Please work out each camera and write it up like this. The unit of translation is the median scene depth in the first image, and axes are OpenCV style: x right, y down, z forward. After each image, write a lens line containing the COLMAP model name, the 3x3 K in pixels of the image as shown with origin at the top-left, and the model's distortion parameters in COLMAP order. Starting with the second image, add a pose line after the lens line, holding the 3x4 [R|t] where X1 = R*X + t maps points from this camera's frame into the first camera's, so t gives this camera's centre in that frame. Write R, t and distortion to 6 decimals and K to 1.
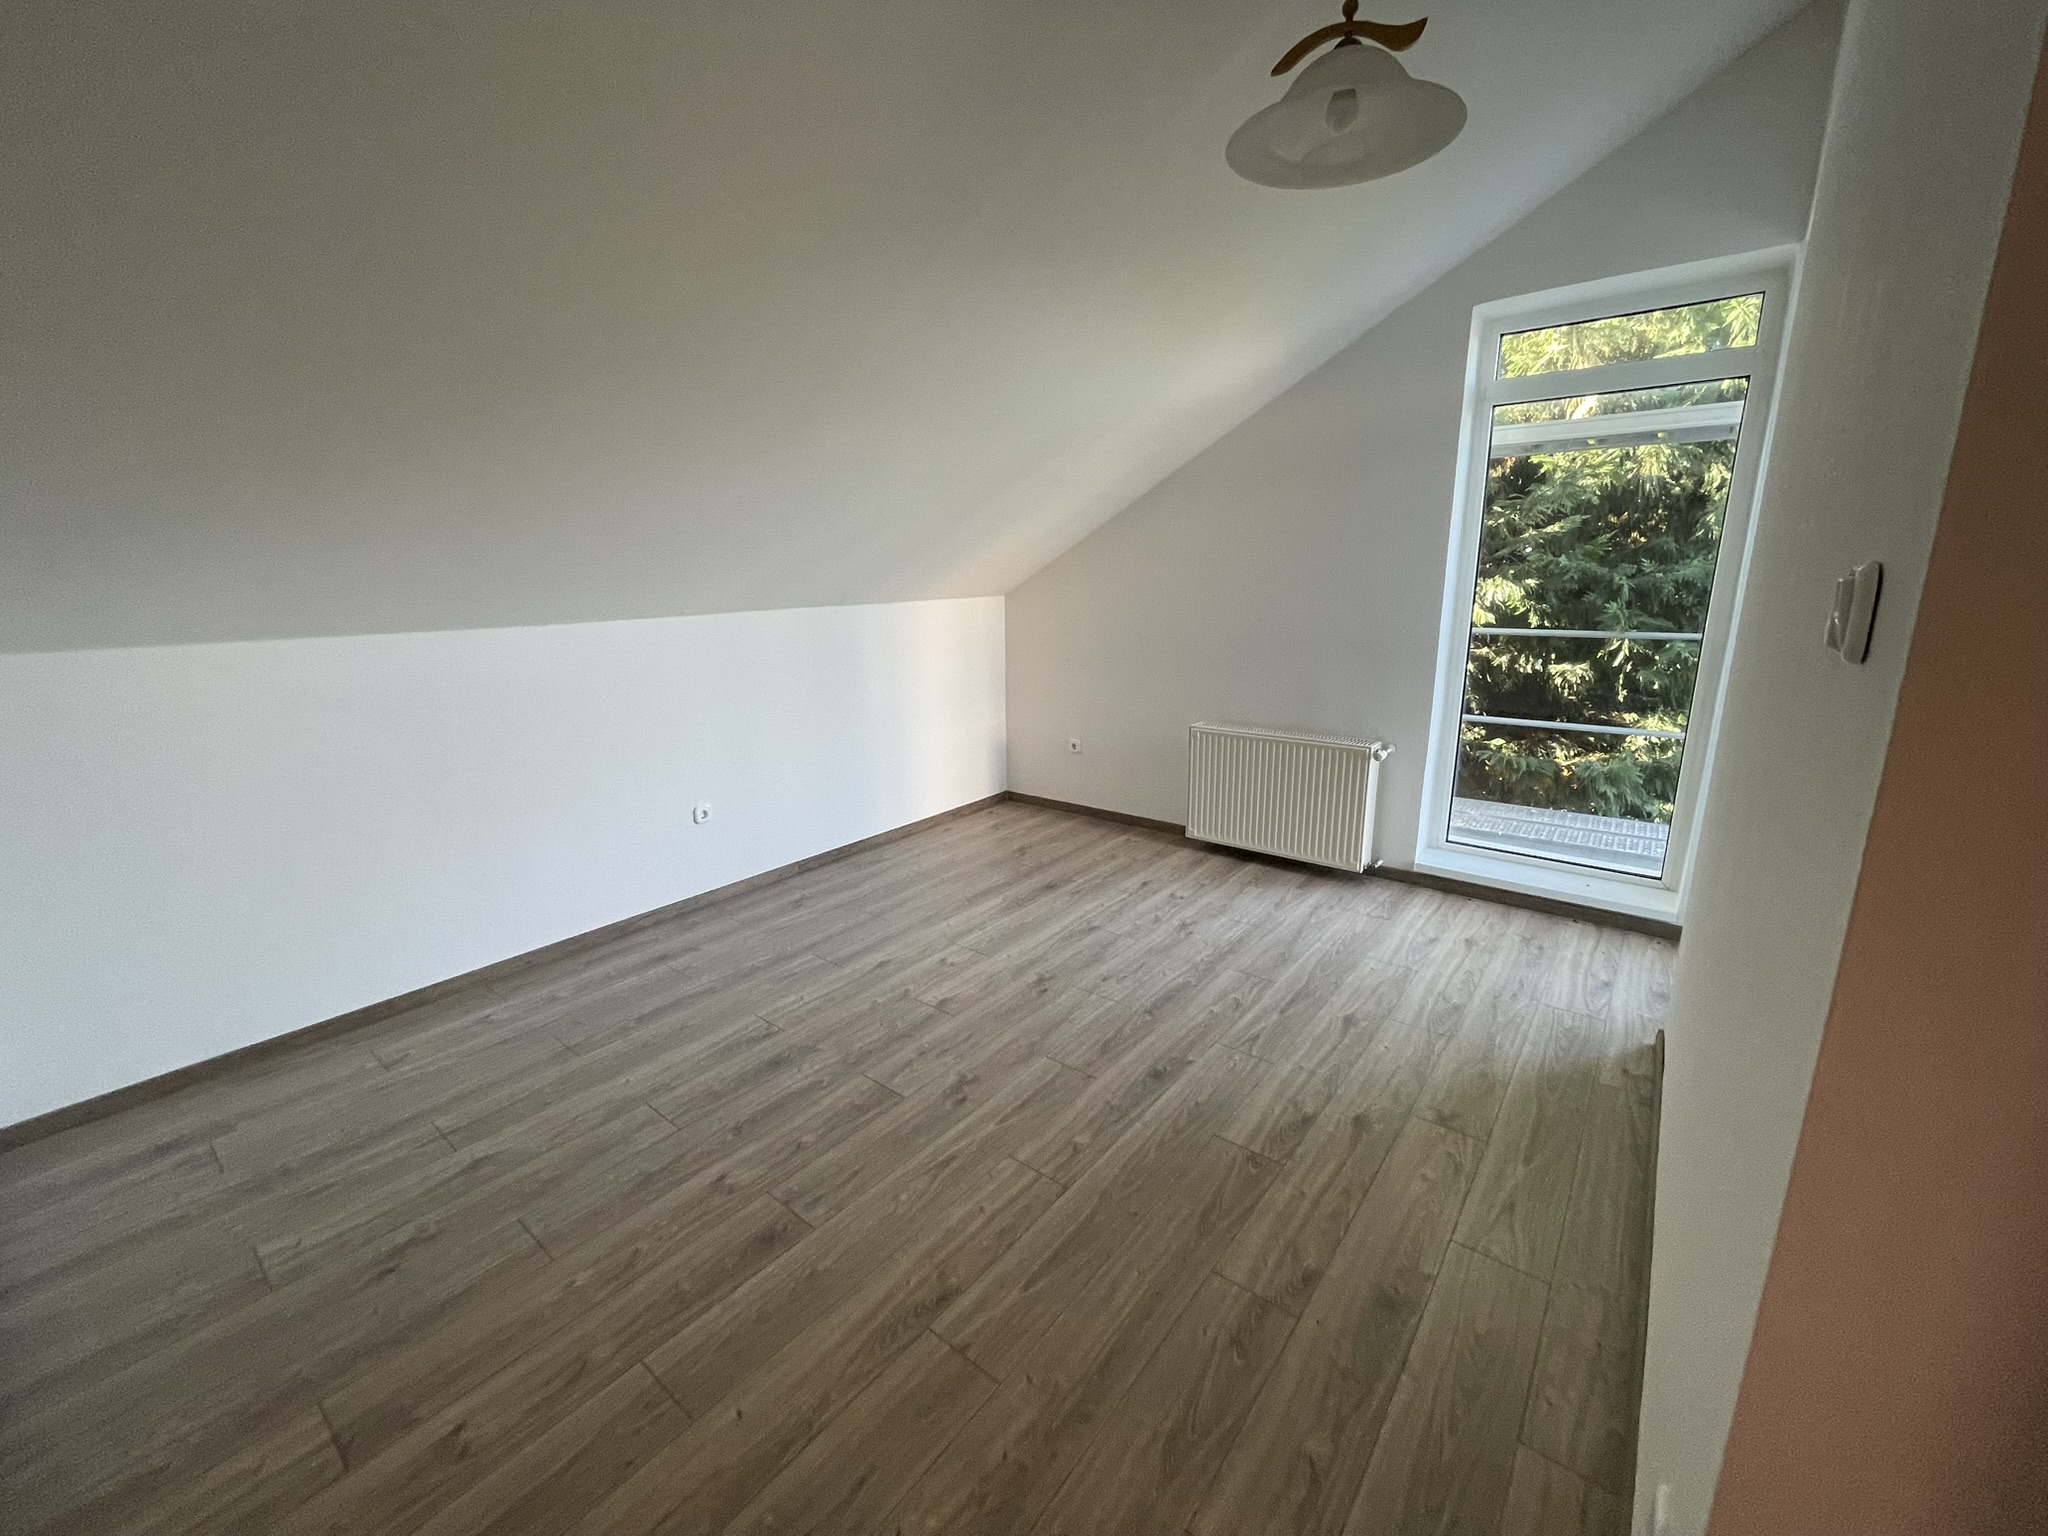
lens RADIAL K [[826.4, 0, 1022.7], [0, 826.4, 764.0], [0, 0, 1]] dist [-0.000729, -0.000225]
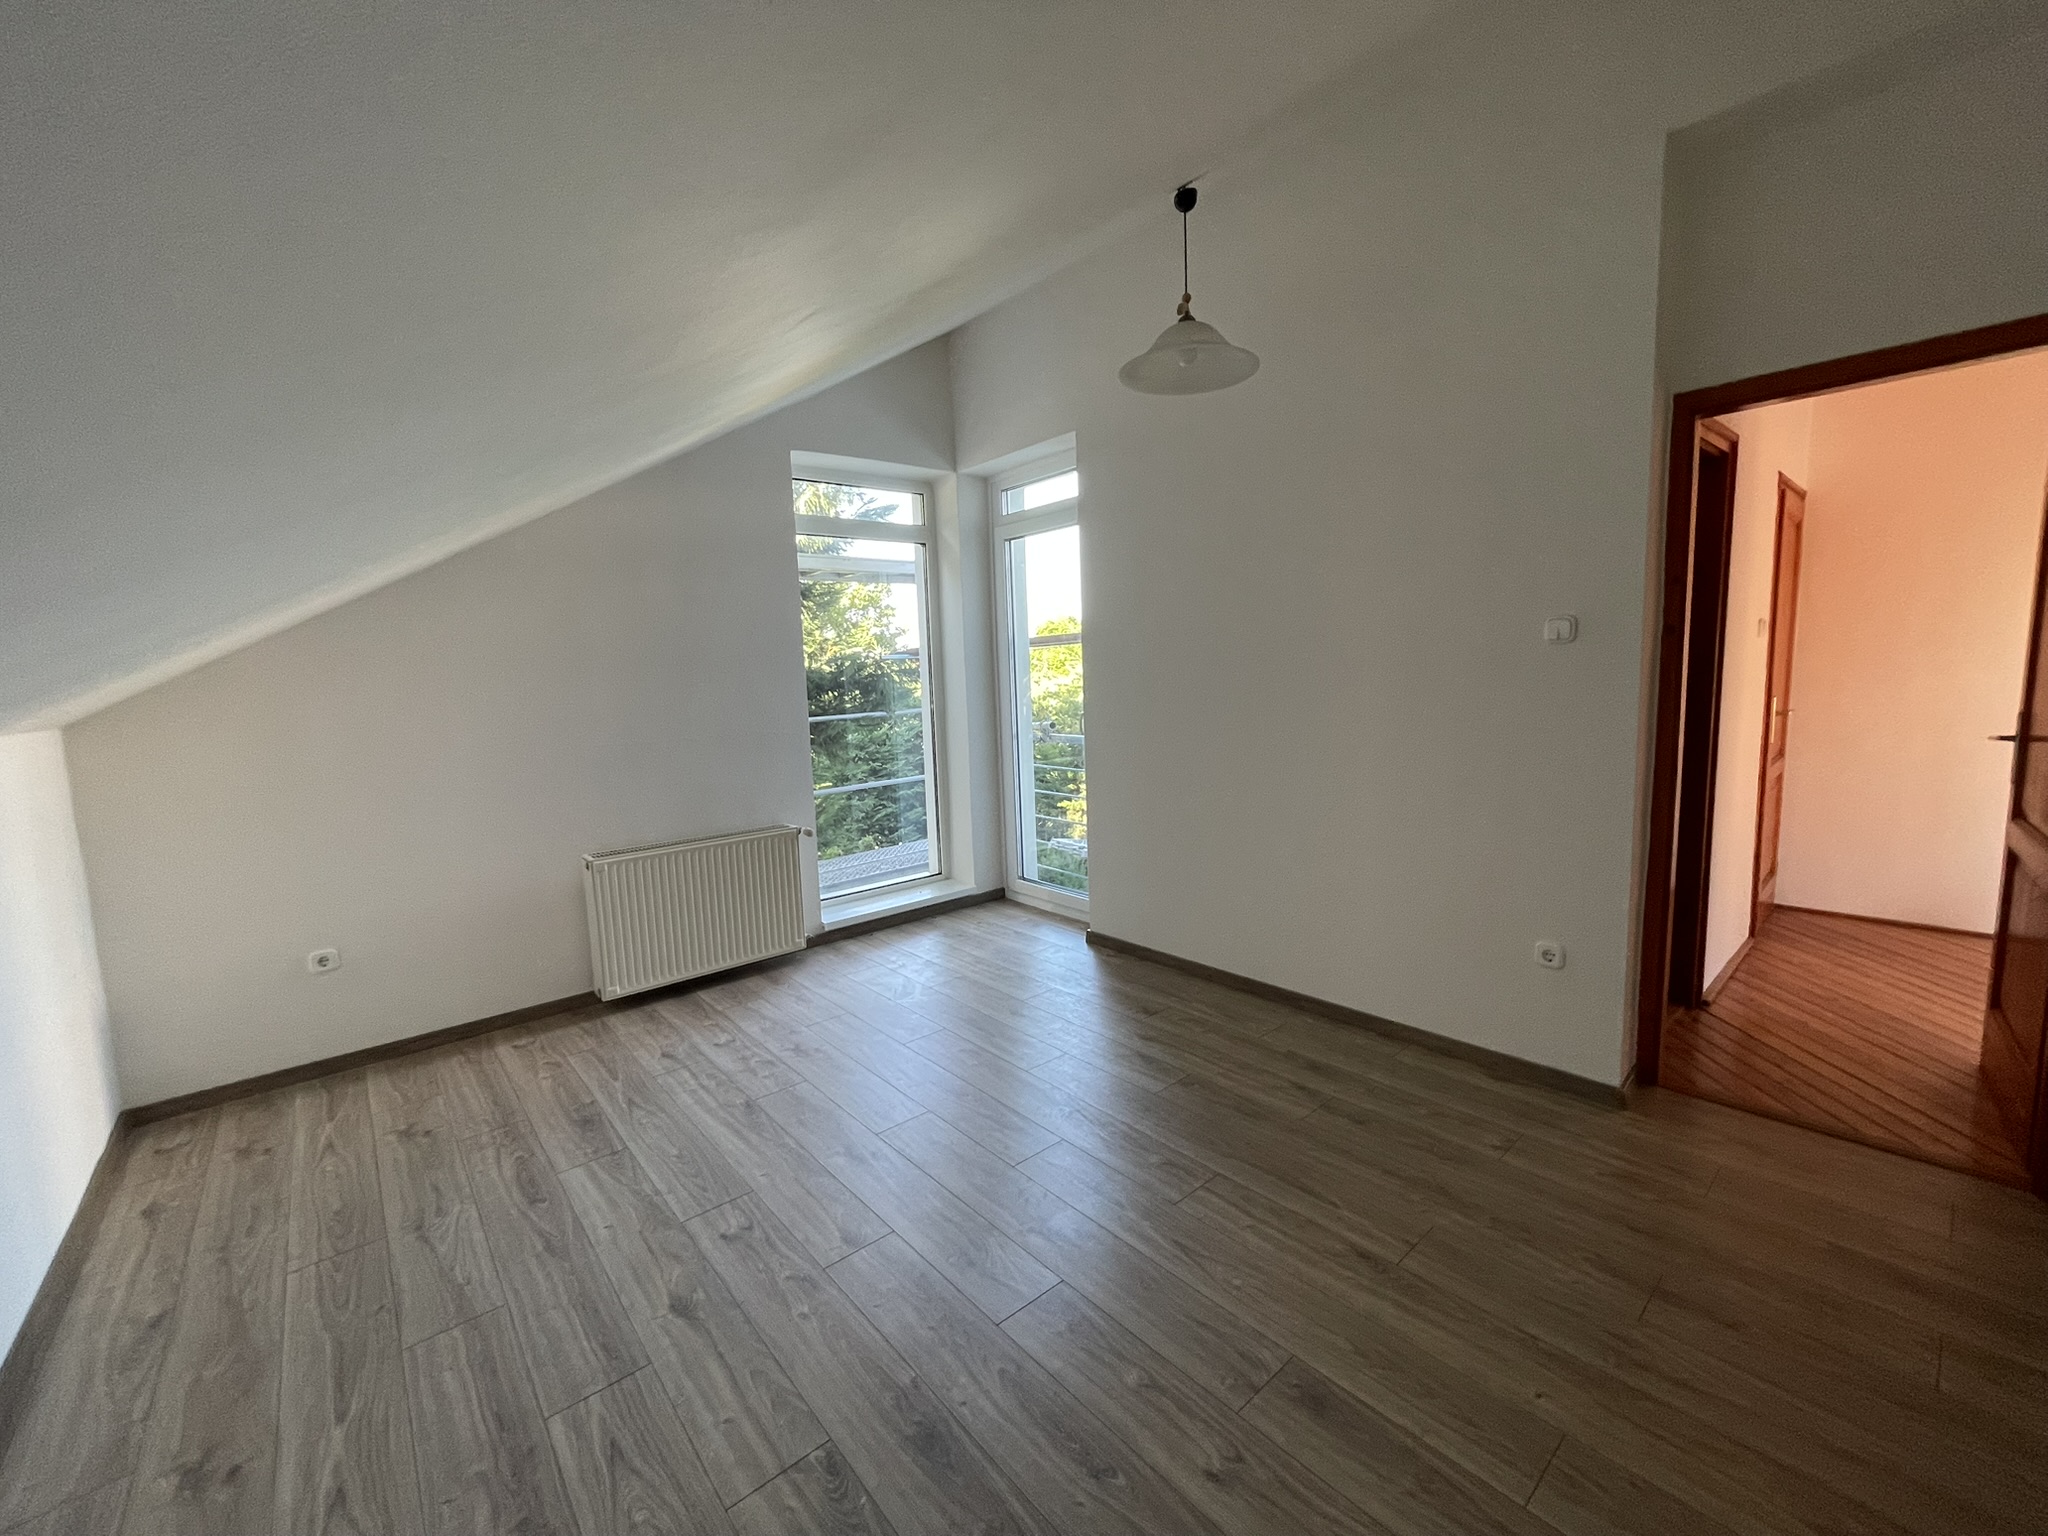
lens RADIAL K [[826.4, 0, 1021.8], [0, 826.4, 769.5], [0, 0, 1]] dist [-0.000729, -0.000225]
pose [[0.191583, -0.111501, 0.975122, -0.553618], [0.260785, 0.963596, 0.058947, -0.079756], [-0.946196, 0.243004, 0.213686, 0.478161]]
